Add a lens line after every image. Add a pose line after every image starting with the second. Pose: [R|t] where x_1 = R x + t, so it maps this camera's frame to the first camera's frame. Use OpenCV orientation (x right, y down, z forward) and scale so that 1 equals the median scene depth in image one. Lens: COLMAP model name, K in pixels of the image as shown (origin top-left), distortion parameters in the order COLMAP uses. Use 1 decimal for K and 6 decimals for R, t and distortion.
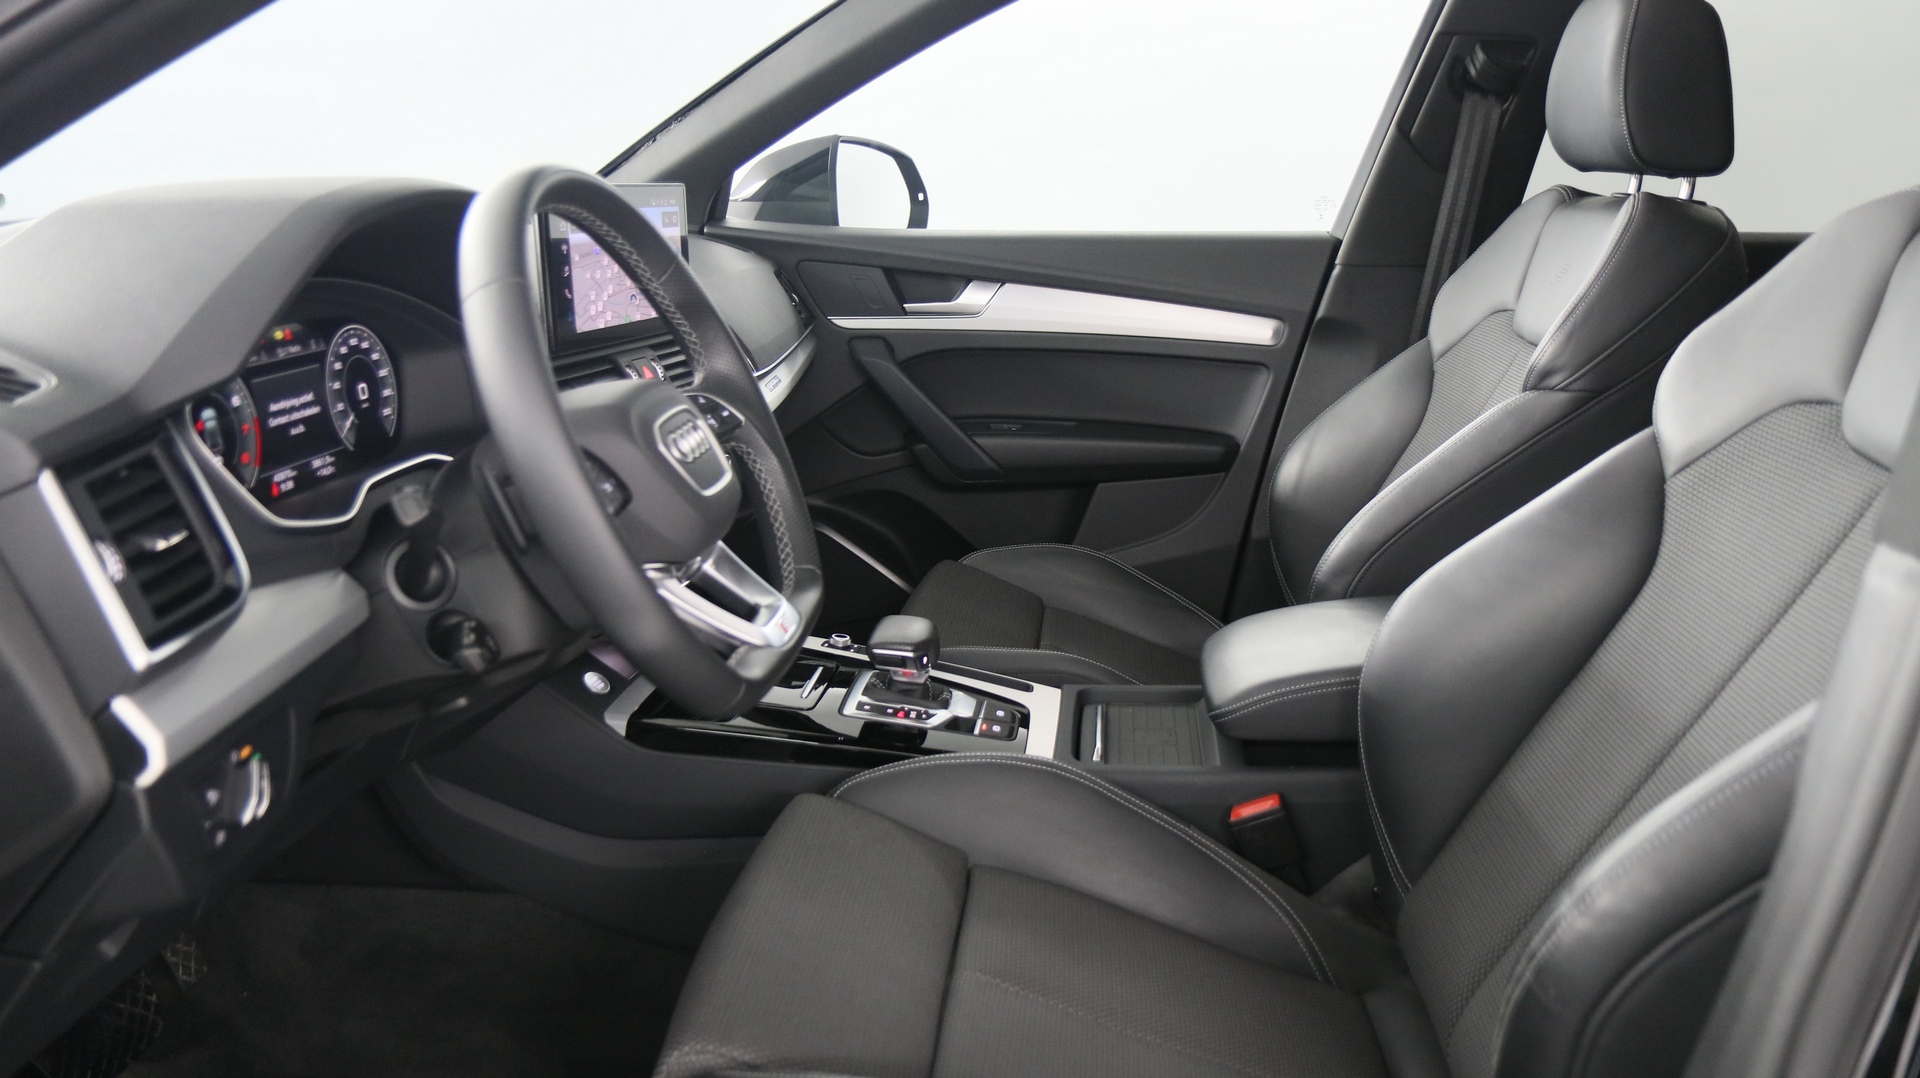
lens RADIAL K [[1446.3, 0, 948.9], [0, 1446.3, 544.5], [0, 0, 1]] dist [-0.025522, 0.027364]
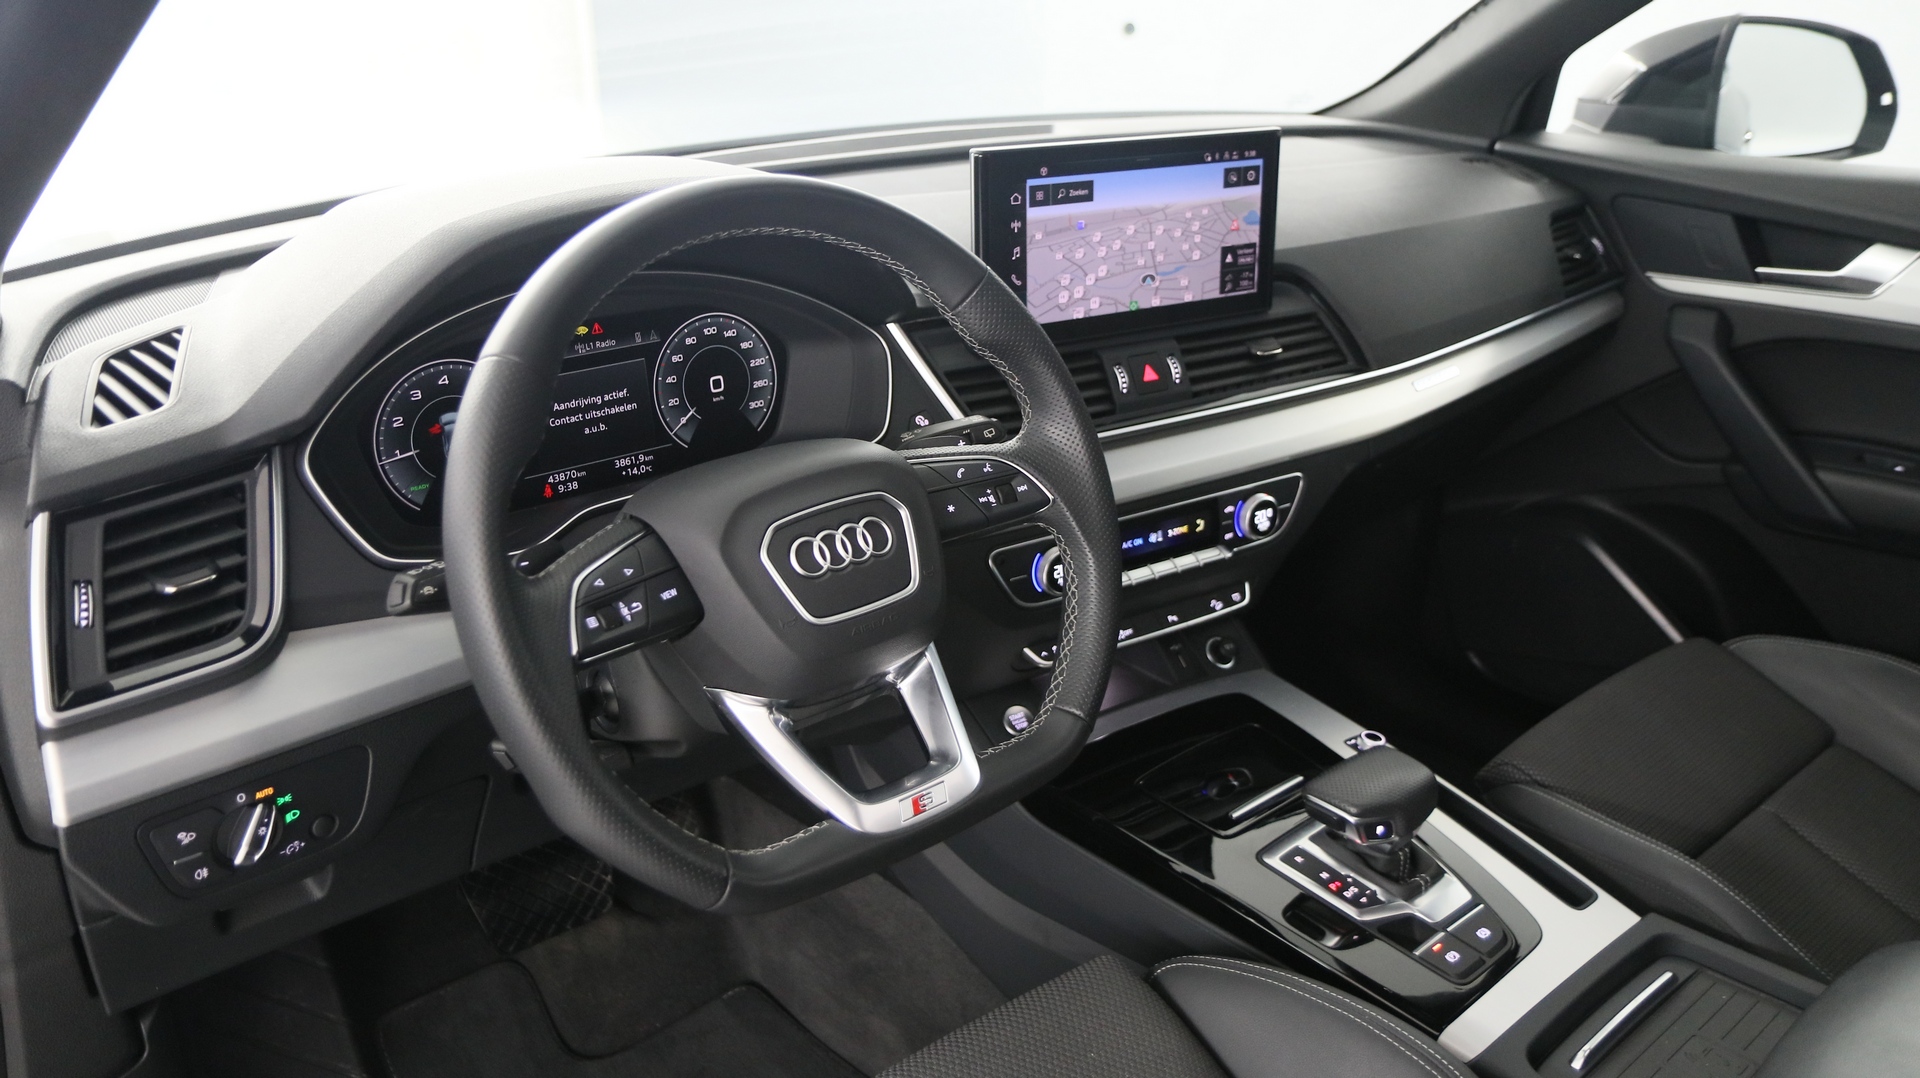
lens RADIAL K [[1446.3, 0, 948.9], [0, 1446.3, 544.5], [0, 0, 1]] dist [-0.025522, 0.027364]
pose [[0.725298, 0.239080, -0.645588, 0.282104], [-0.155816, 0.970435, 0.184327, -0.173073], [0.670570, -0.033099, 0.741107, 0.350908]]
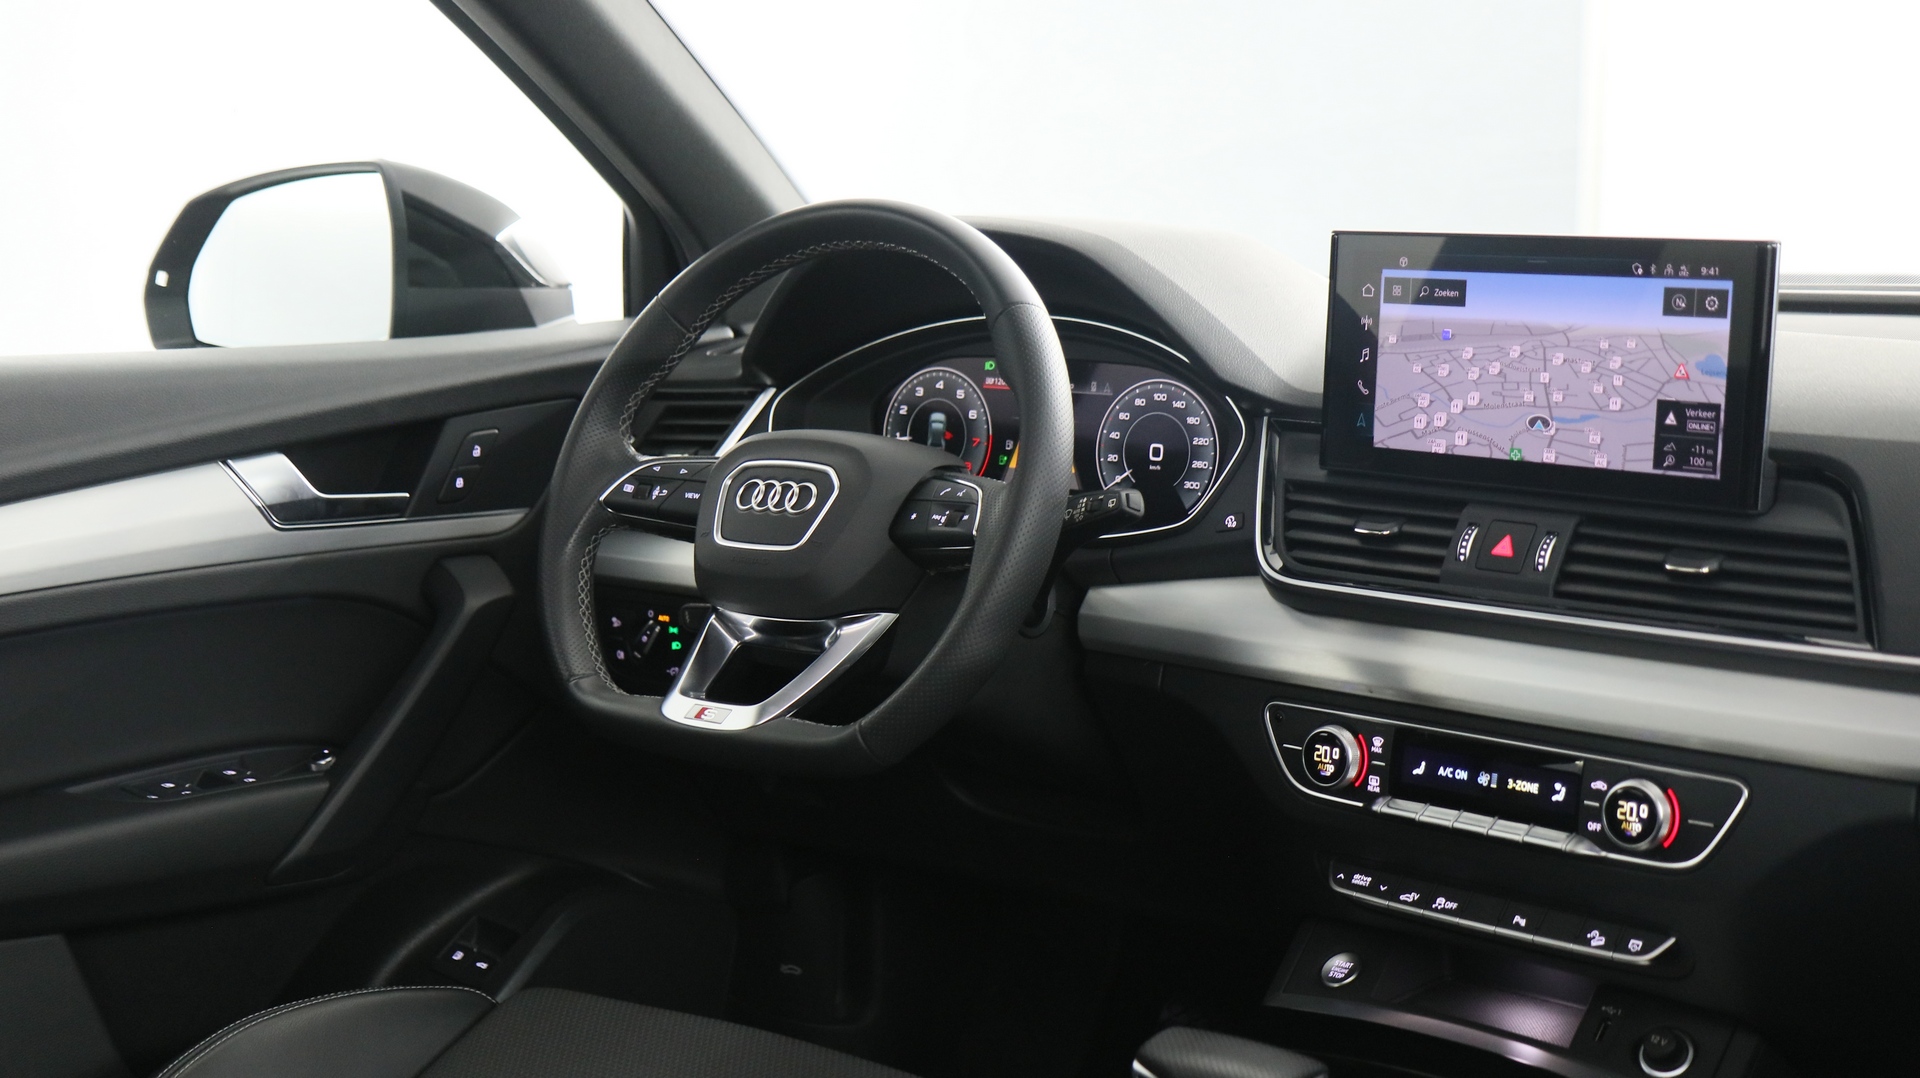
lens RADIAL K [[2528.2, 0, 984.1], [0, 2528.2, 568.3], [0, 0, 1]] dist [0.017952, -0.010689]
pose [[-0.511502, 0.106993, -0.852595, 0.864070], [-0.226040, 0.940518, 0.253636, -0.357111], [0.829019, 0.322456, -0.456892, 1.427105]]
